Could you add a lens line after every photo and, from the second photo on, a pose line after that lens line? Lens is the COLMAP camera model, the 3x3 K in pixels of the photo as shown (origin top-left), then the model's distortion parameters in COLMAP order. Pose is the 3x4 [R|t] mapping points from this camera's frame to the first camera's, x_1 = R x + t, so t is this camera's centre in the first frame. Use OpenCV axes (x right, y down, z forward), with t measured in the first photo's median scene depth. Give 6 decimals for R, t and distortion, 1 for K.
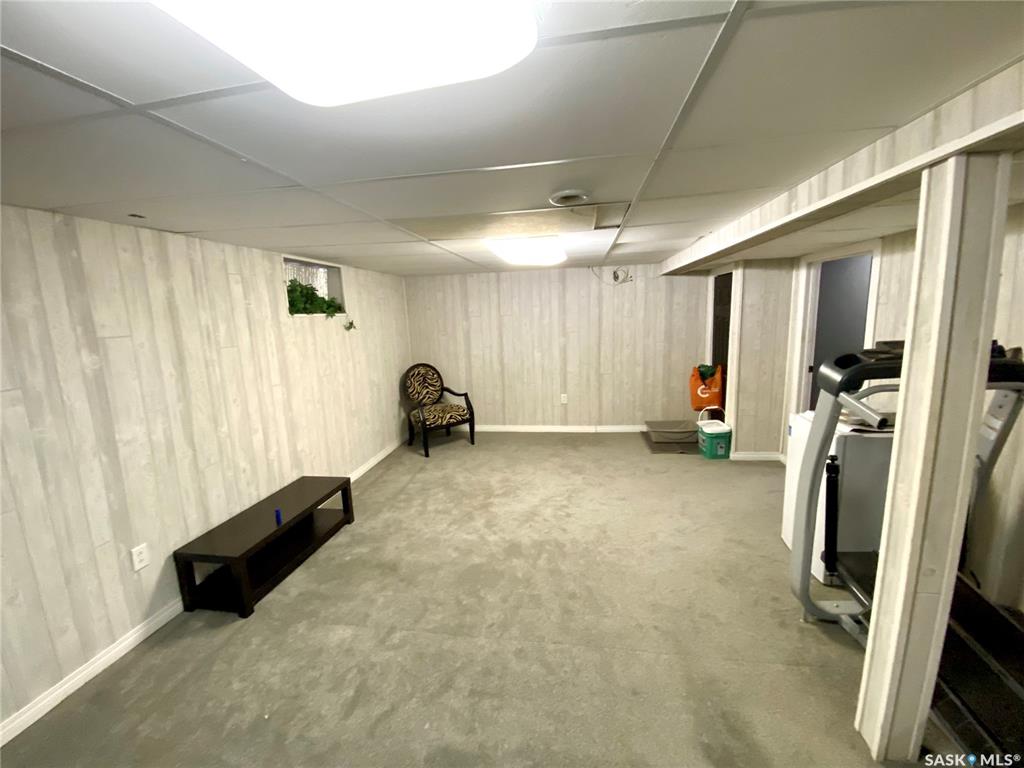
lens RADIAL K [[414.7, 0, 511.9], [0, 414.7, 379.1], [0, 0, 1]] dist [0.050618, -0.040394]
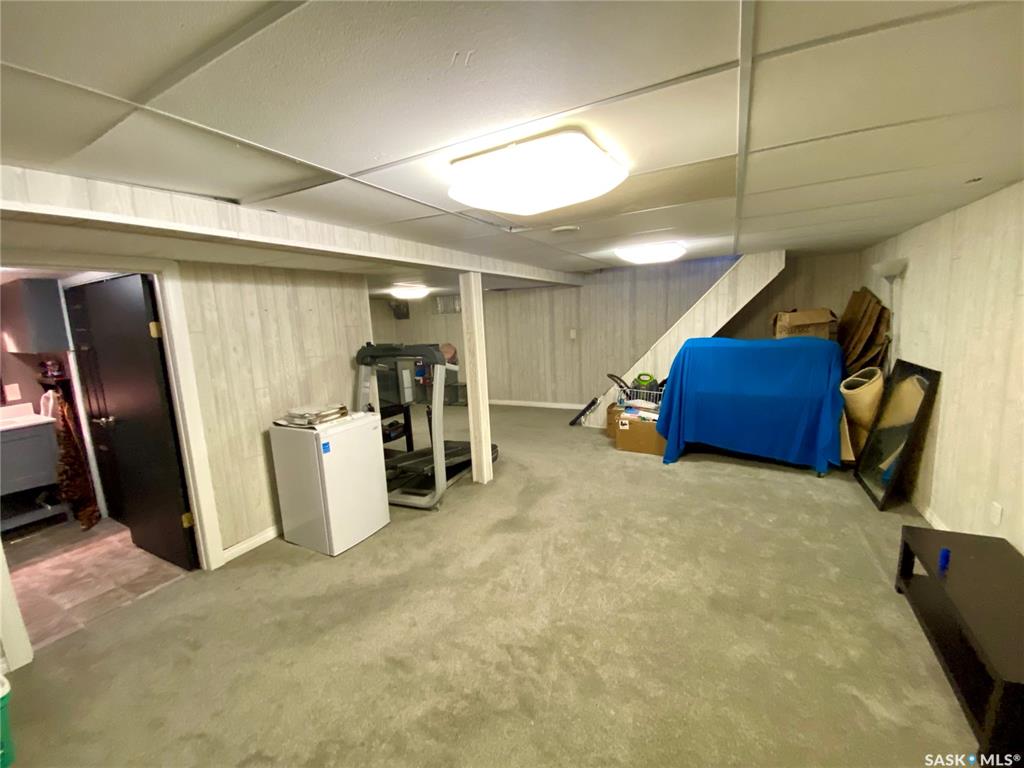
lens RADIAL K [[414.7, 0, 511.9], [0, 414.7, 379.1], [0, 0, 1]] dist [0.050618, -0.040394]
pose [[-0.945950, 0.030572, 0.322868, -0.058075], [0.127944, 0.949980, 0.284902, -0.160467], [-0.298008, 0.310812, -0.902545, 1.037181]]
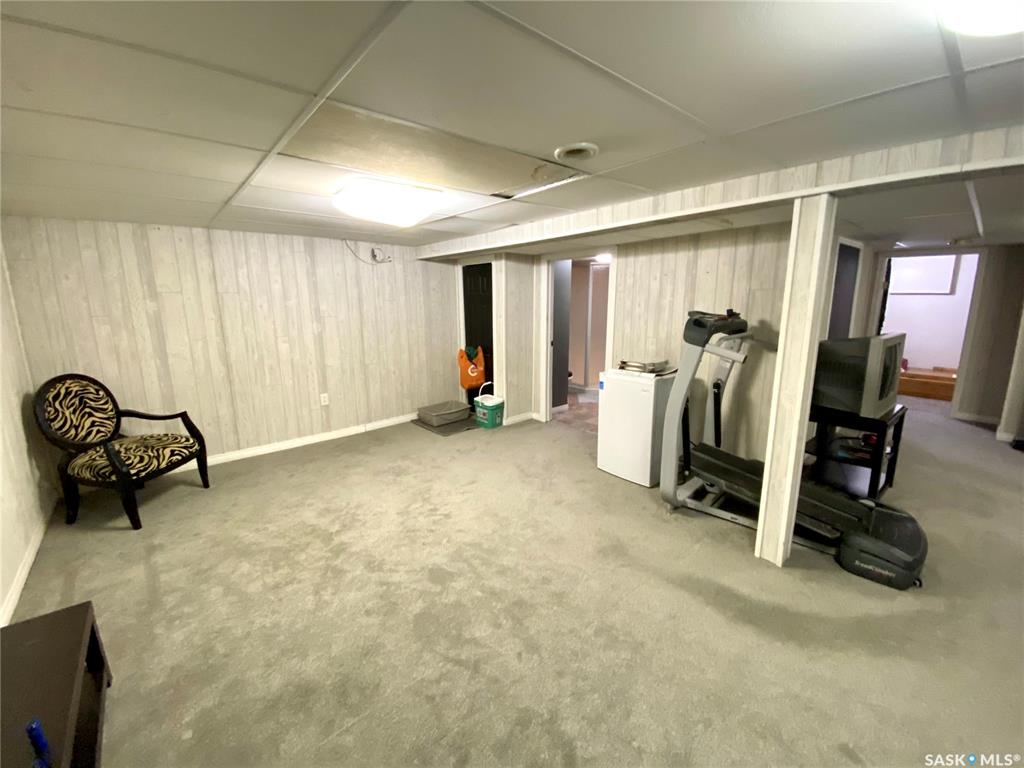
lens RADIAL K [[414.7, 0, 511.9], [0, 414.7, 379.1], [0, 0, 1]] dist [0.050618, -0.040394]
pose [[0.642279, -0.113245, 0.758059, -0.303498], [0.105226, 0.992688, 0.059141, -0.002002], [-0.759214, 0.041783, 0.649499, 0.218975]]
